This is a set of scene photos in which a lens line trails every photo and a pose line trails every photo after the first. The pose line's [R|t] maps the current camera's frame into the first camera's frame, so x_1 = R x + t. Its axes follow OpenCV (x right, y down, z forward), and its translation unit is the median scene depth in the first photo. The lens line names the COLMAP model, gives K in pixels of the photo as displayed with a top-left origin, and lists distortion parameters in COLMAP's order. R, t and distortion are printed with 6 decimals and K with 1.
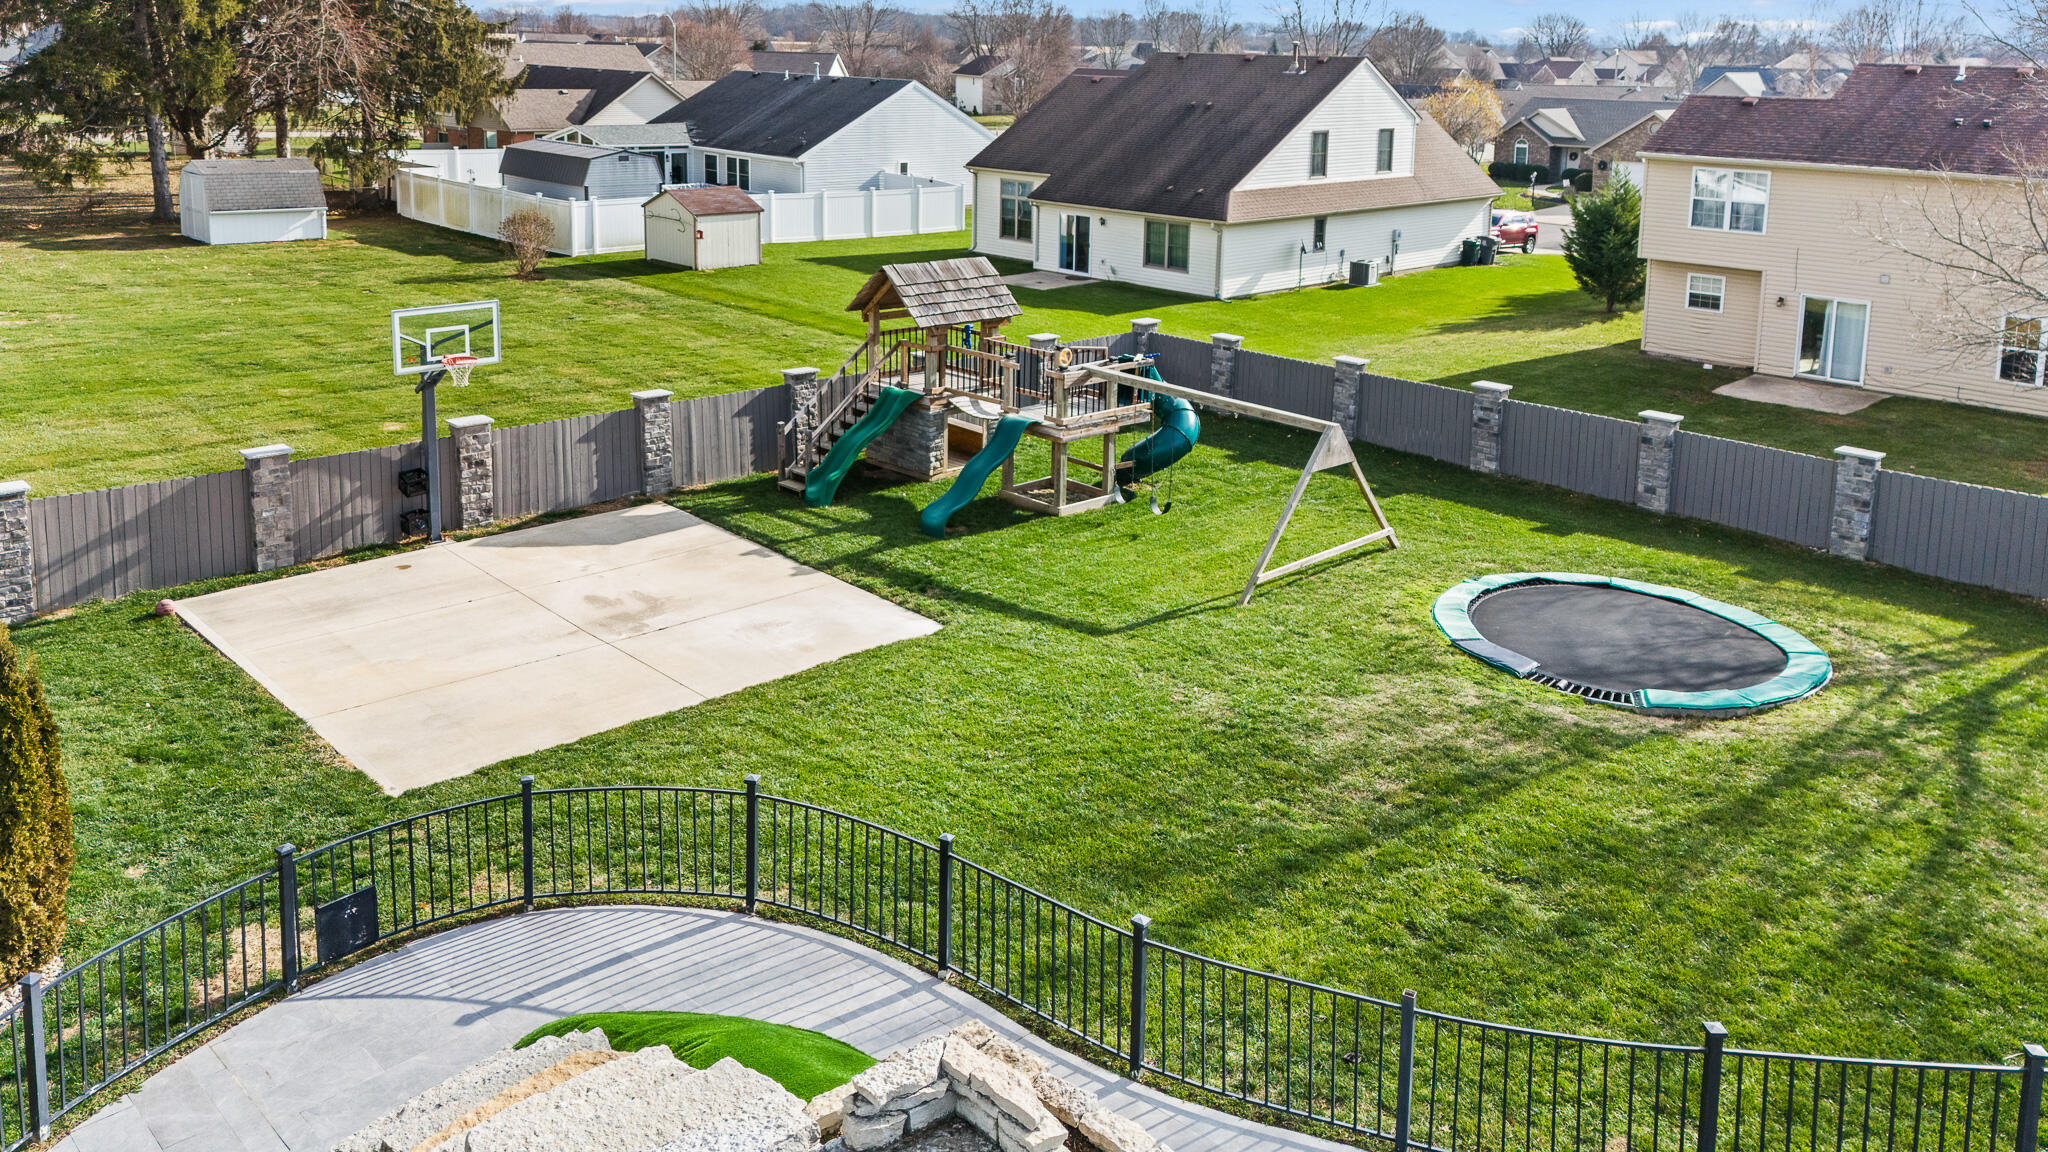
lens RADIAL K [[1550.1, 0, 1026.4], [0, 1550.1, 390.0], [0, 0, 1]] dist [0.088421, -0.078920]
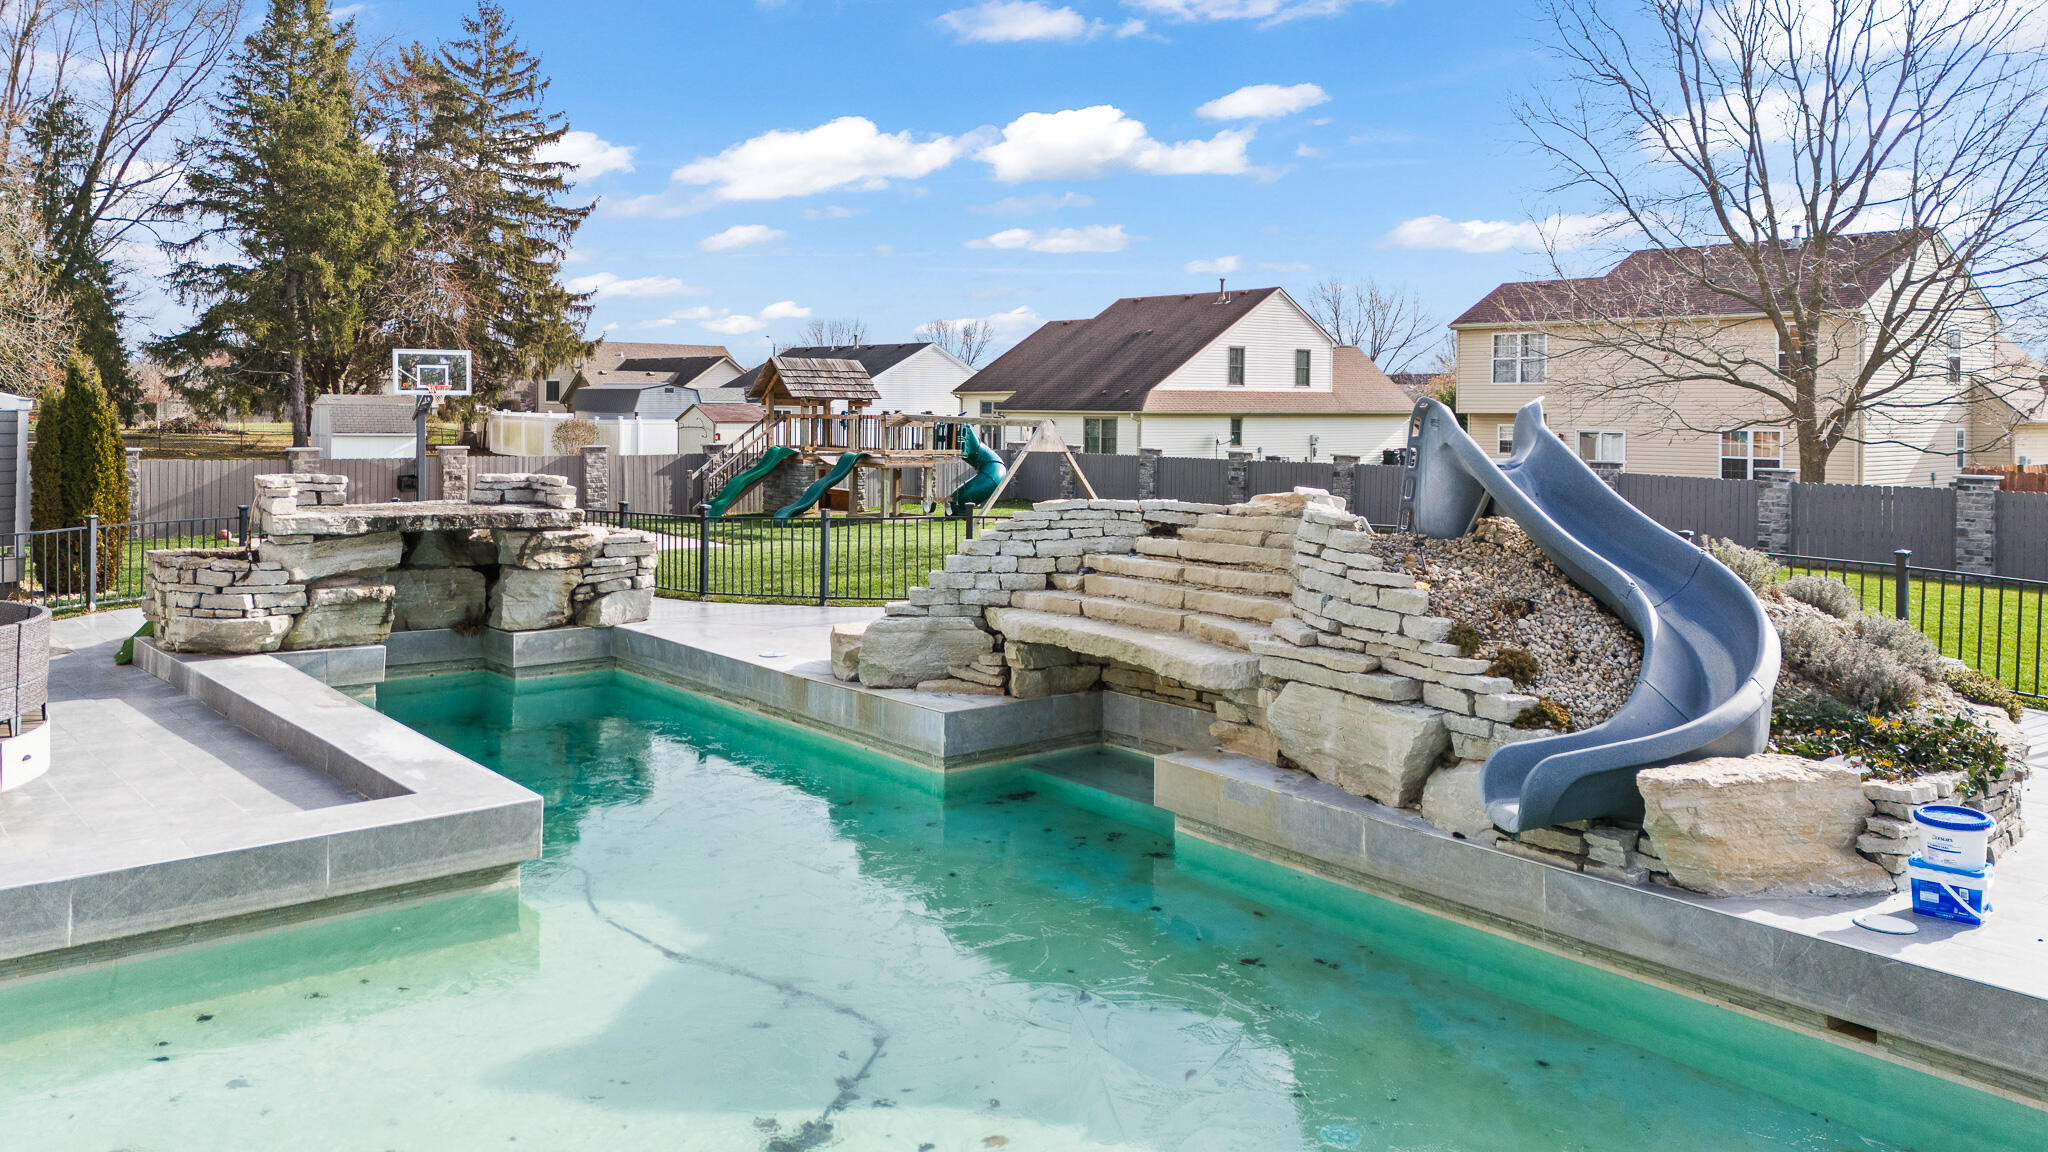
lens RADIAL K [[1550.1, 0, 1037.9], [0, 1550.1, 451.1], [0, 0, 1]] dist [0.088421, -0.078920]
pose [[0.996995, -0.011316, -0.076636, 0.128656], [-0.003190, 0.982437, -0.186565, 0.133321], [0.077401, 0.186249, 0.979449, -0.155142]]
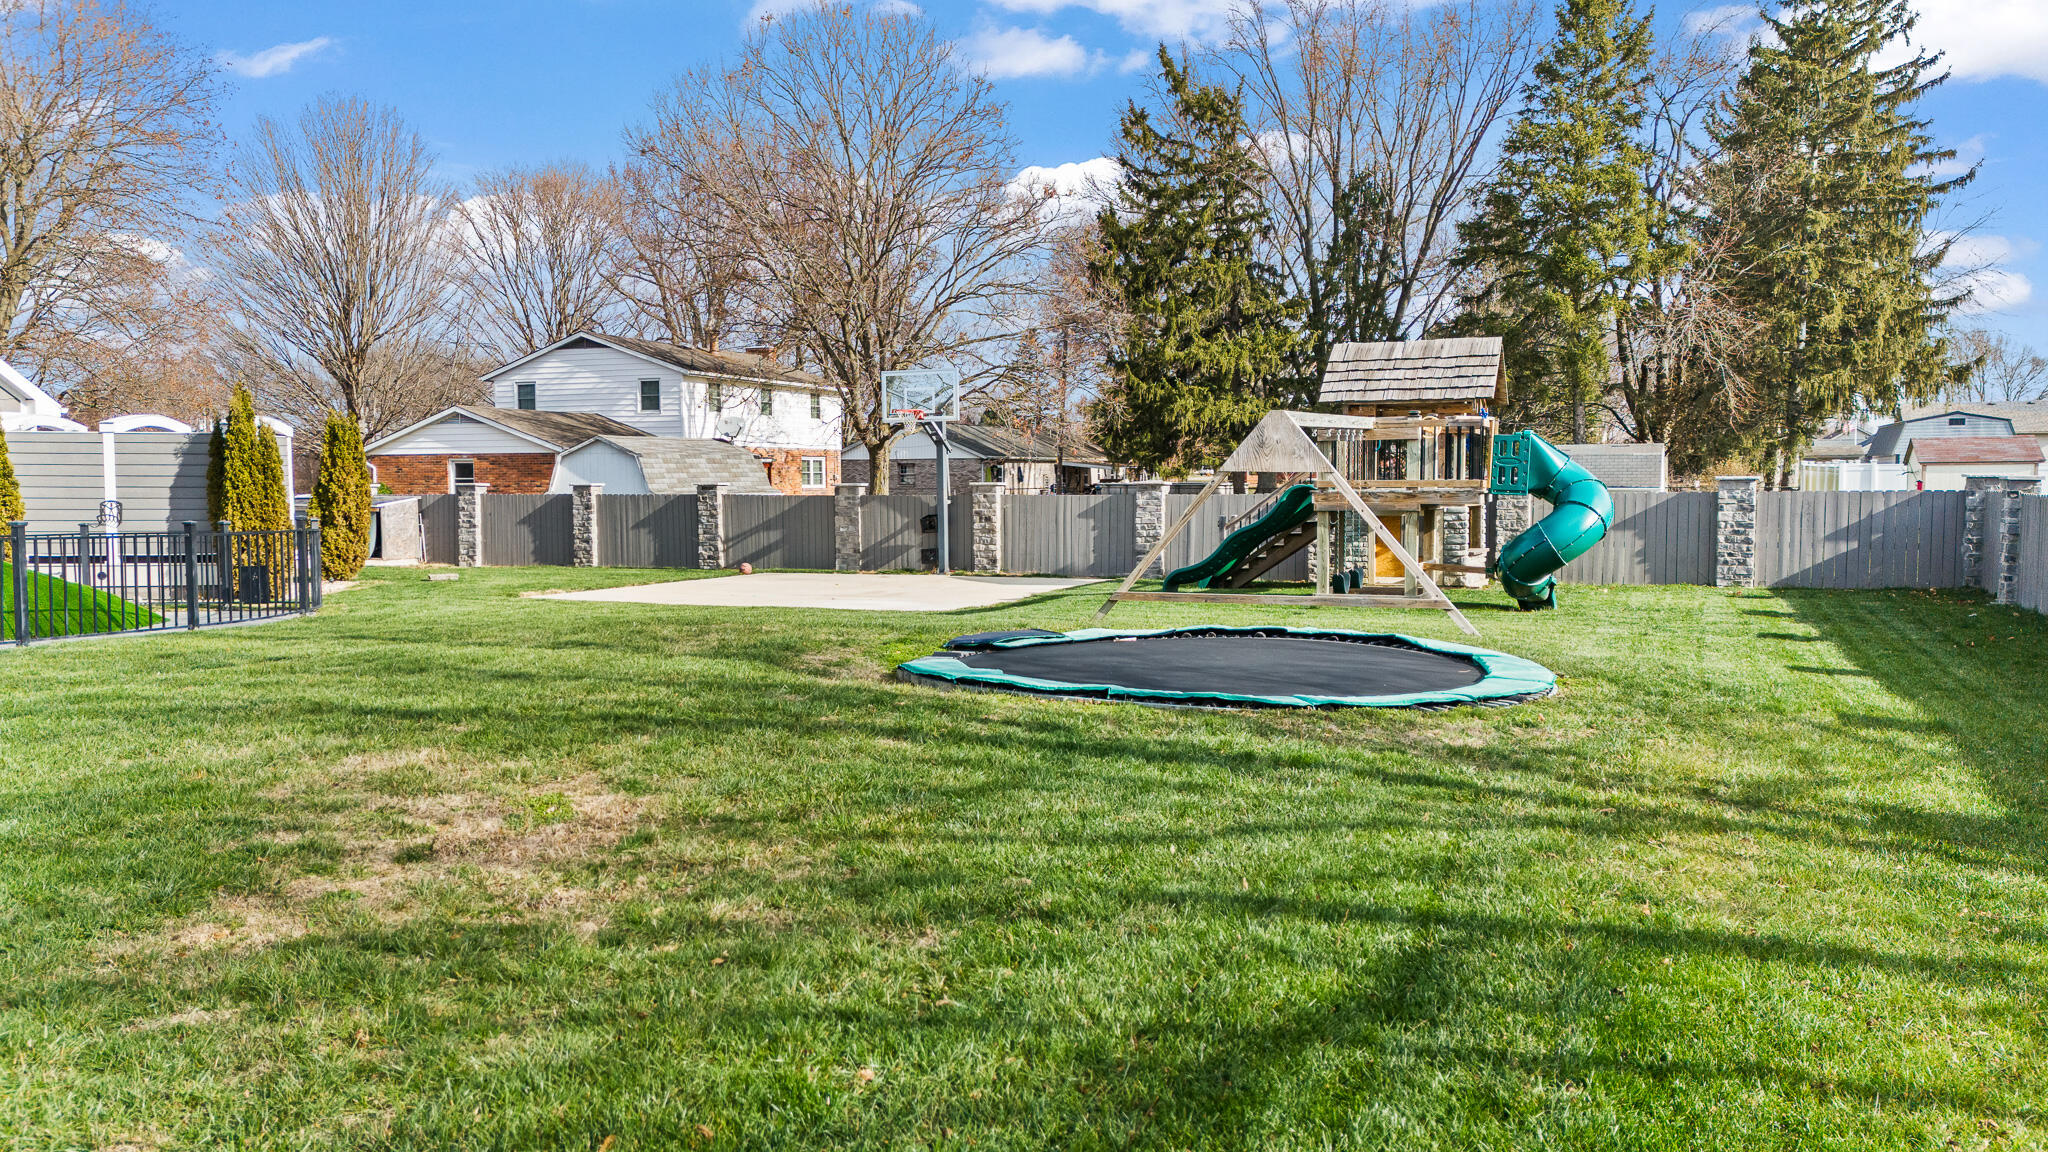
lens RADIAL K [[1550.1, 0, 1038.6], [0, 1550.1, 566.8], [0, 0, 1]] dist [0.088421, -0.078920]
pose [[0.382131, 0.017716, -0.923939, 0.360146], [-0.181362, 0.981810, -0.056183, 0.067453], [0.906137, 0.189036, 0.378393, 0.281371]]
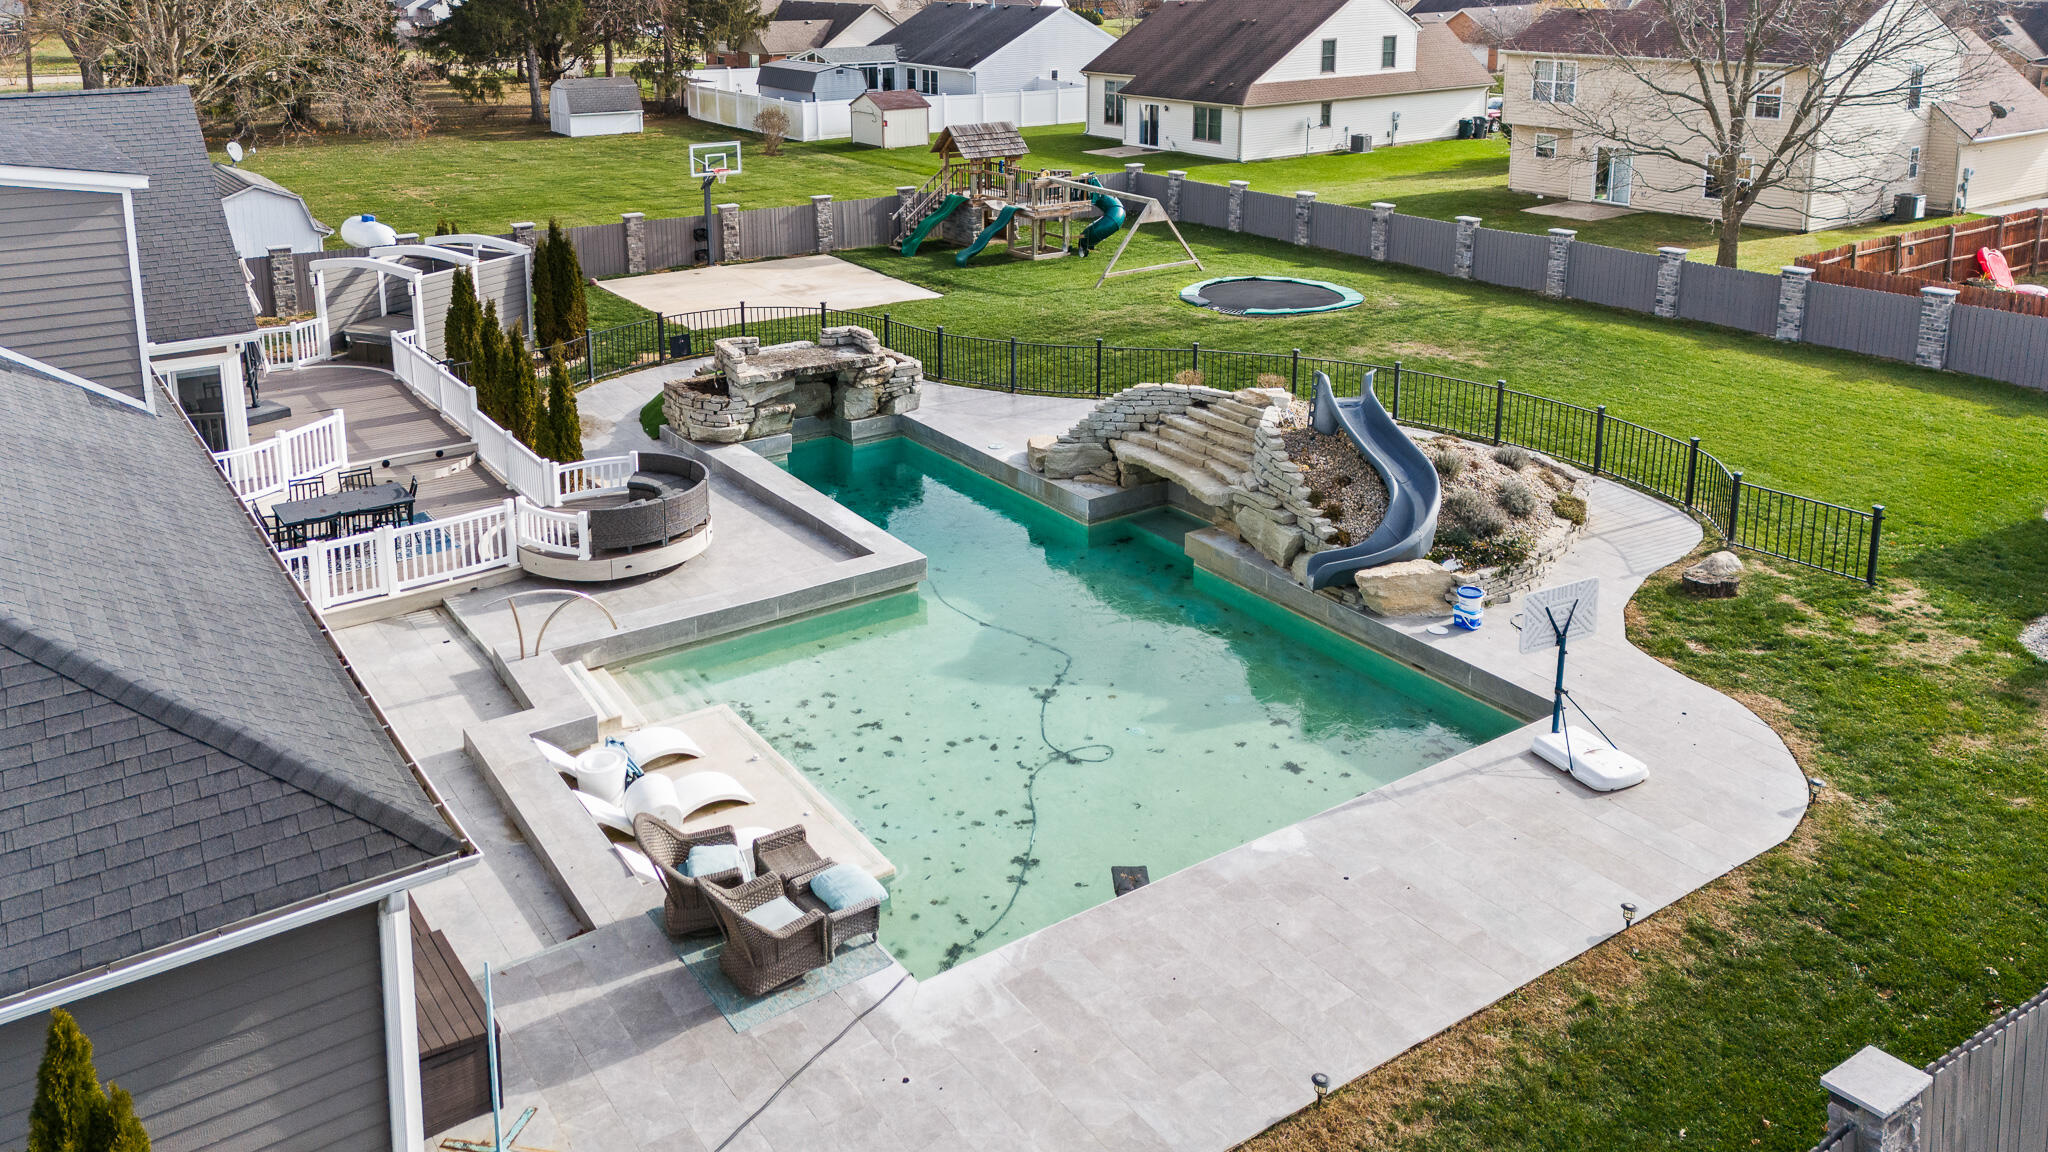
lens RADIAL K [[1550.1, 0, 1015.1], [0, 1550.1, 370.6], [0, 0, 1]] dist [0.088421, -0.078920]
pose [[0.985140, 0.011240, -0.171387, 0.156726], [-0.003921, 0.999068, 0.042984, 0.066161], [0.171710, -0.041673, 0.984266, -0.403628]]
